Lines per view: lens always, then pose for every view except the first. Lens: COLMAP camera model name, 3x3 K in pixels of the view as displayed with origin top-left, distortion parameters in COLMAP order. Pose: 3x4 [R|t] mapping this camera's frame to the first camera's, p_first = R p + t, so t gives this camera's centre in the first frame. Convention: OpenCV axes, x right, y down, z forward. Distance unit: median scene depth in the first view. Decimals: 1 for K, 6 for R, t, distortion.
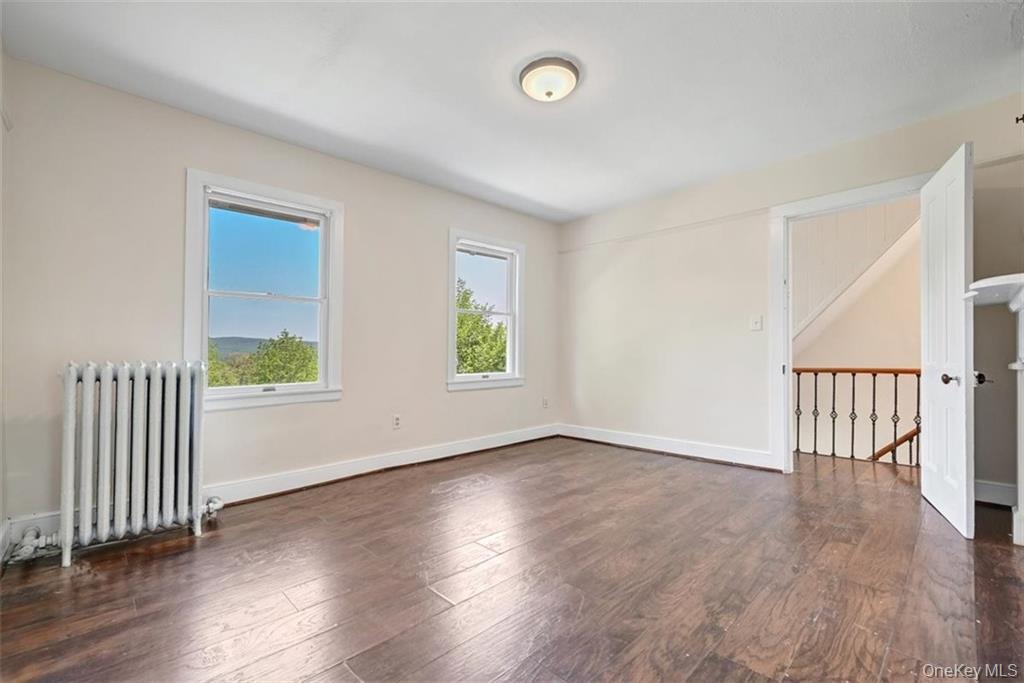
lens RADIAL K [[431.5, 0, 503.8], [0, 431.5, 345.0], [0, 0, 1]] dist [-0.001546, -0.000004]
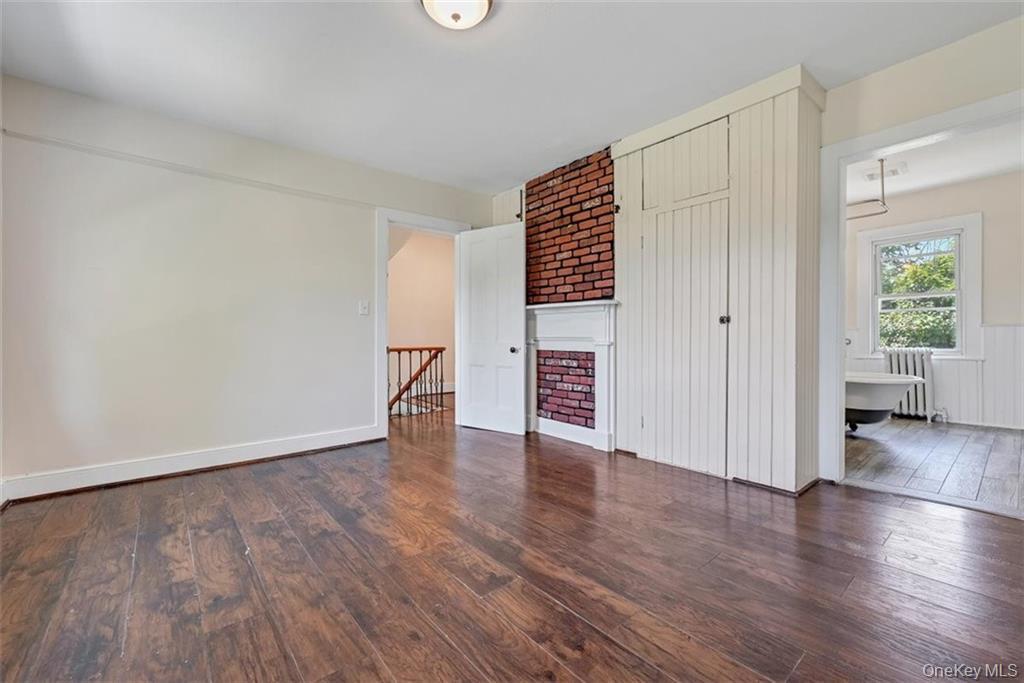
lens RADIAL K [[431.5, 0, 516.1], [0, 431.5, 338.8], [0, 0, 1]] dist [-0.001546, -0.000004]
pose [[0.065240, -0.003199, 0.997864, -0.511783], [-0.012437, 0.999915, 0.004019, 0.017857], [-0.997792, -0.012673, 0.065195, 0.601852]]
